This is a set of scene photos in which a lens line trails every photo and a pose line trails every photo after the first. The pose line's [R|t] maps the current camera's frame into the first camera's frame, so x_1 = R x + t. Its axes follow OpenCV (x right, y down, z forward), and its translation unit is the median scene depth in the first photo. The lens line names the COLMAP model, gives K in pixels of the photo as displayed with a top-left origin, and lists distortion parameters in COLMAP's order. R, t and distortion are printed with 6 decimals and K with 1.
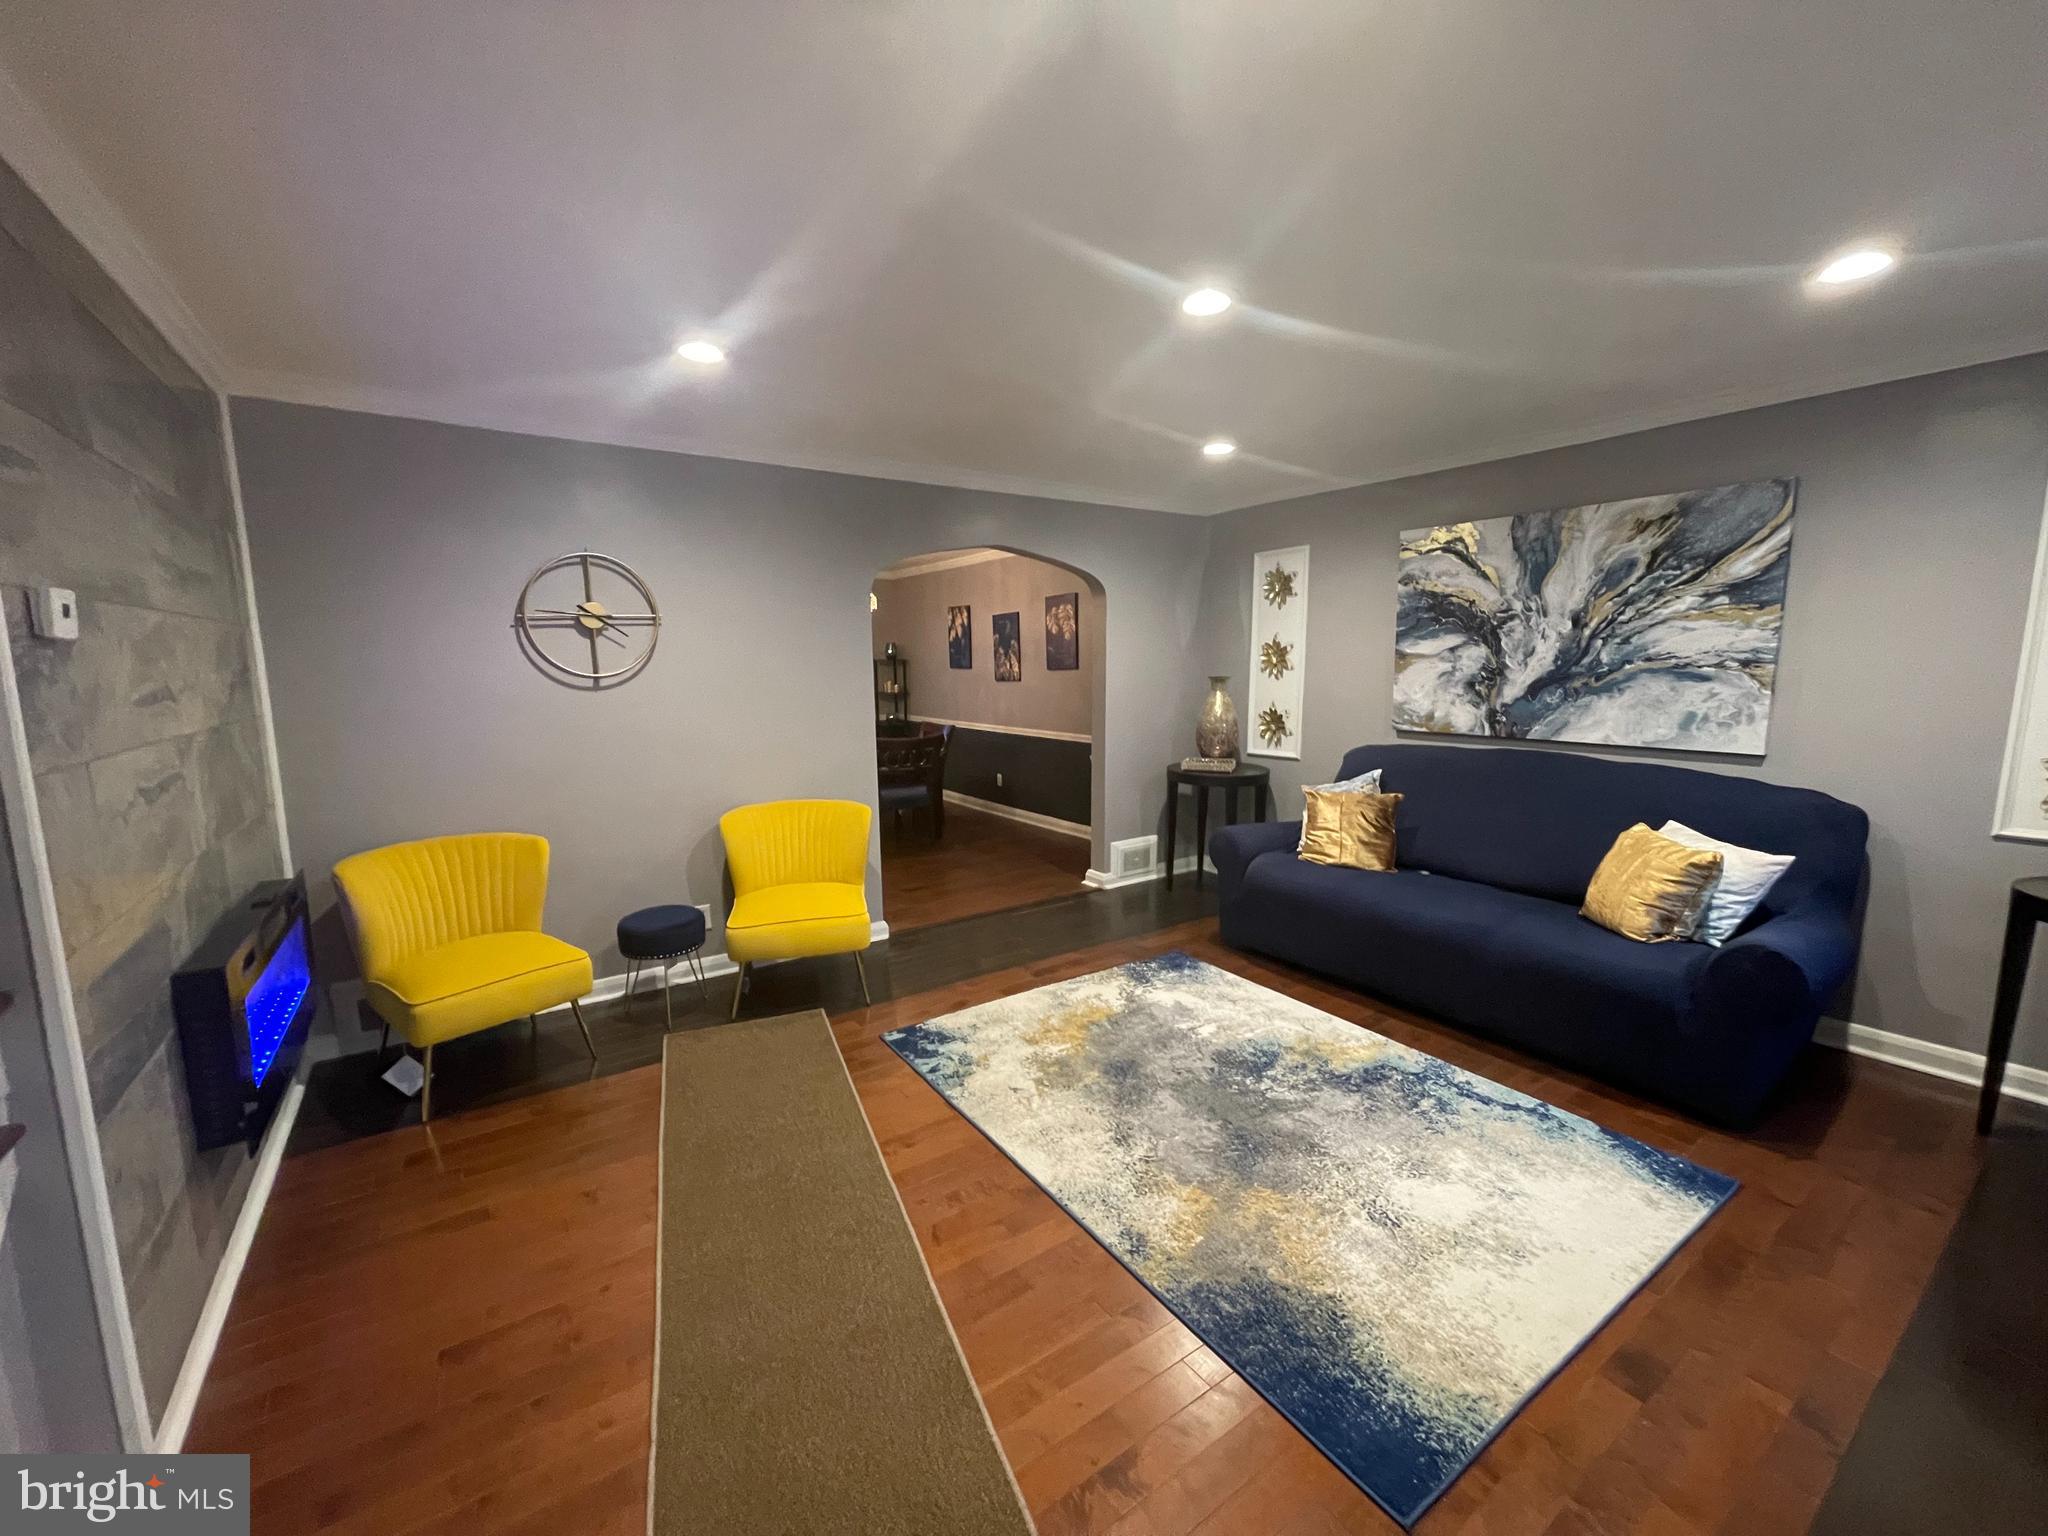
lens RADIAL K [[821.4, 0, 1025.4], [0, 821.4, 775.7], [0, 0, 1]] dist [-0.001600, -0.000523]
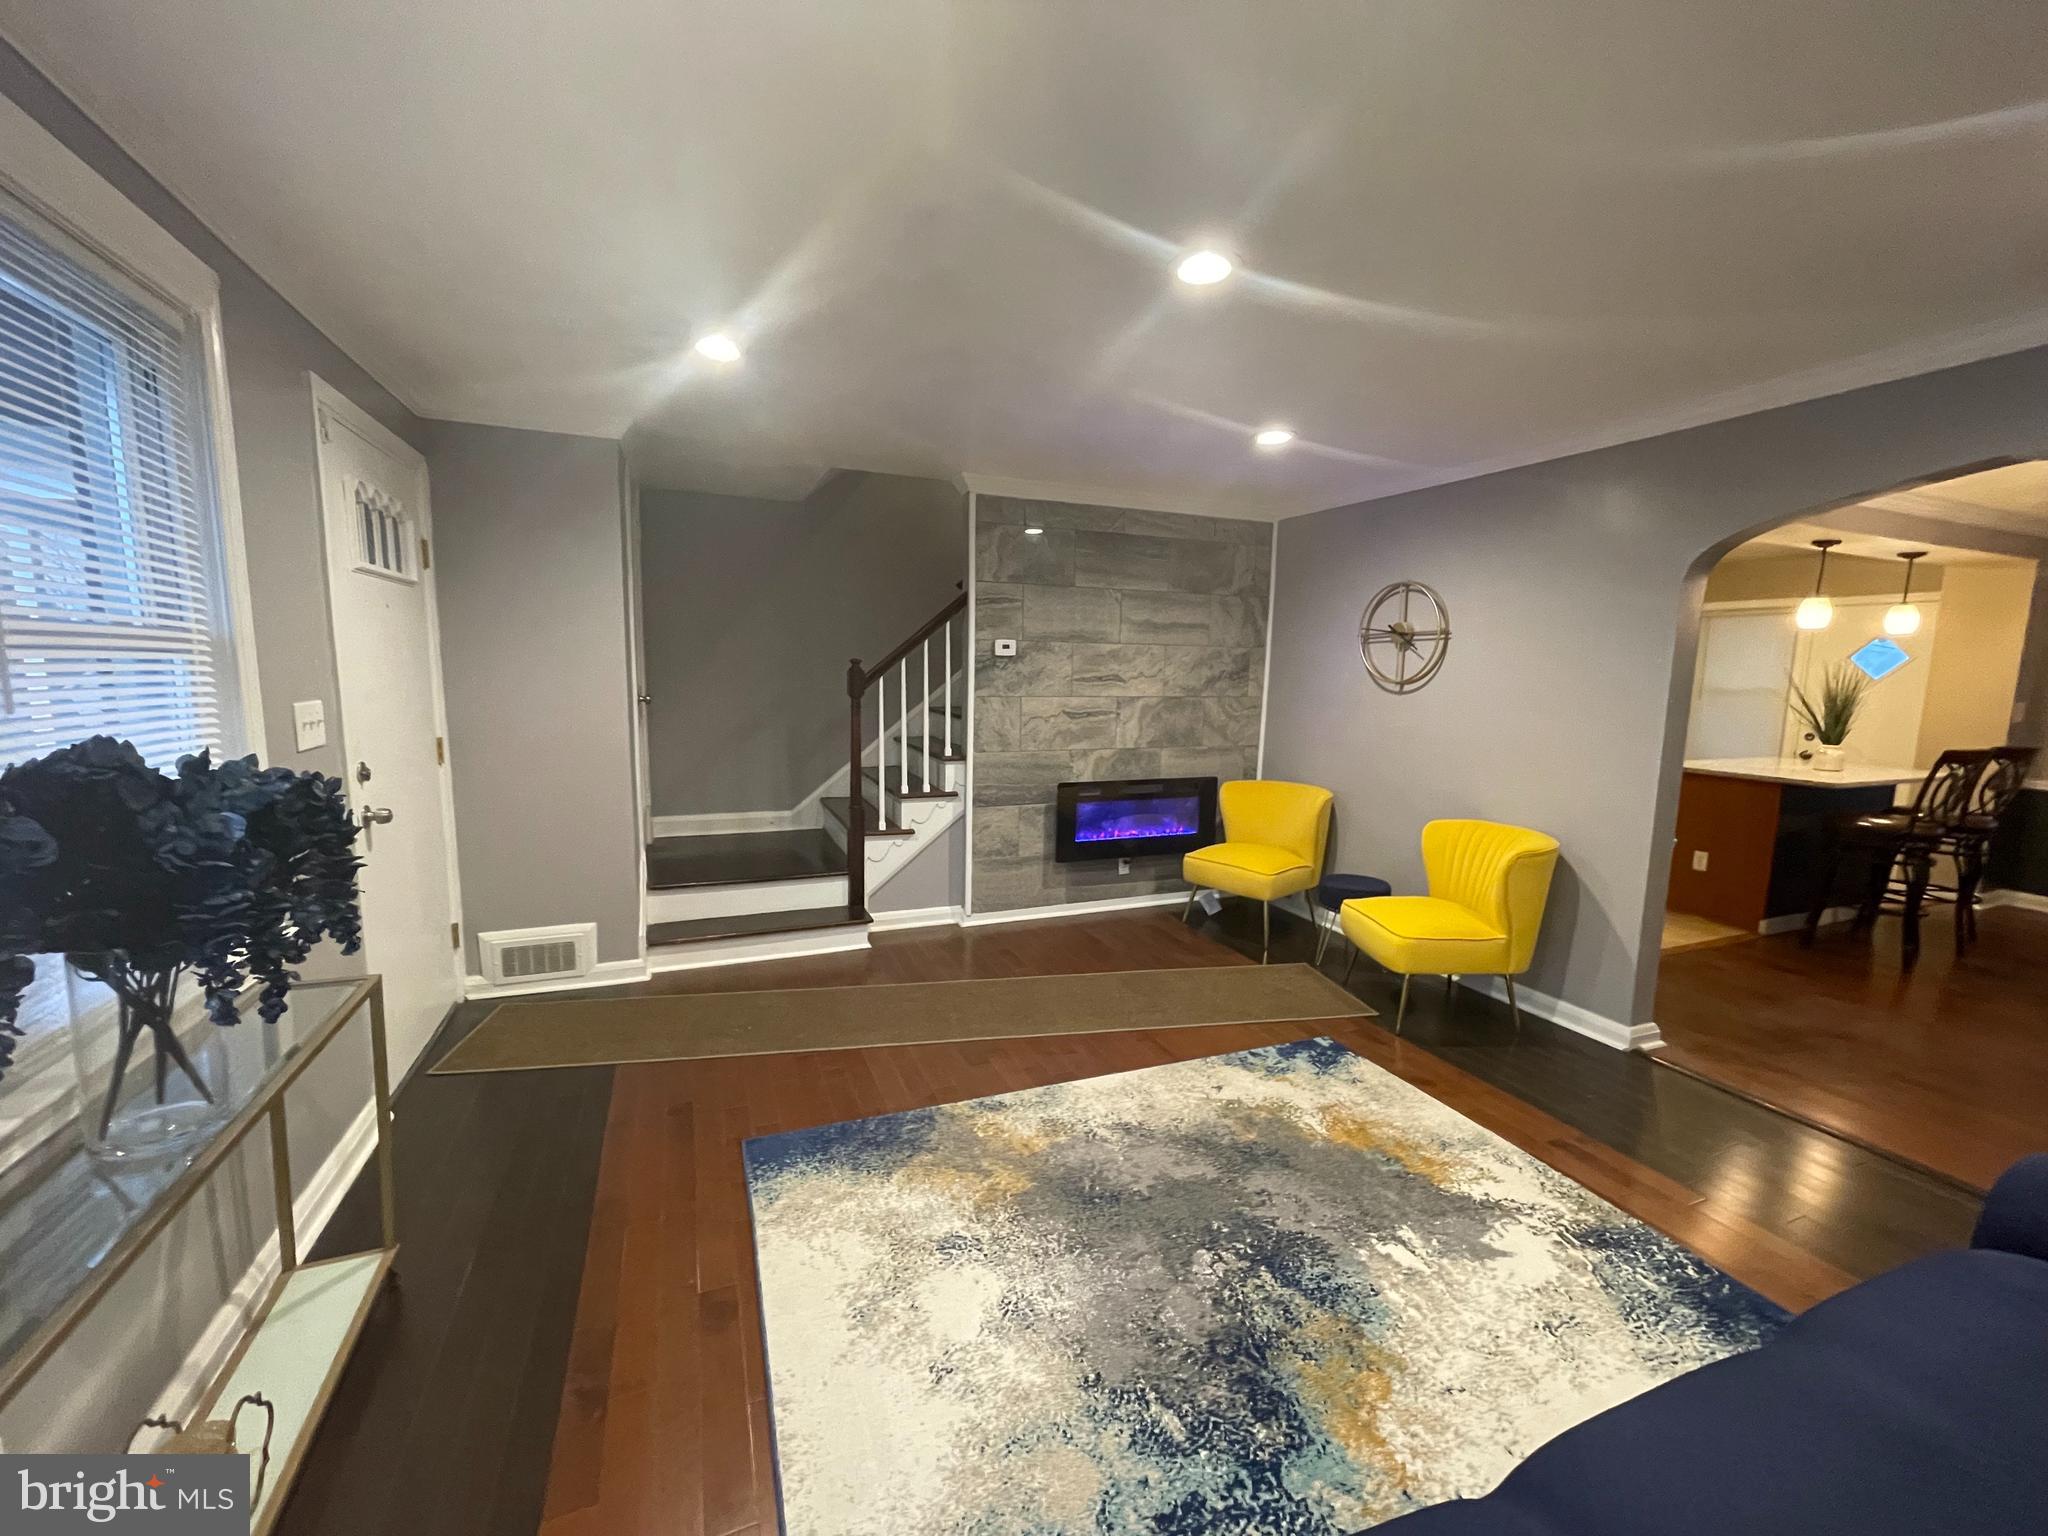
lens RADIAL K [[818.7, 0, 1023.6], [0, 818.7, 774.4], [0, 0, 1]] dist [0.000407, 0.000119]
pose [[-0.210370, 0.136243, -0.968082, 0.784706], [-0.153472, 0.973361, 0.170337, -0.109242], [0.965500, 0.184407, -0.183857, 0.707915]]
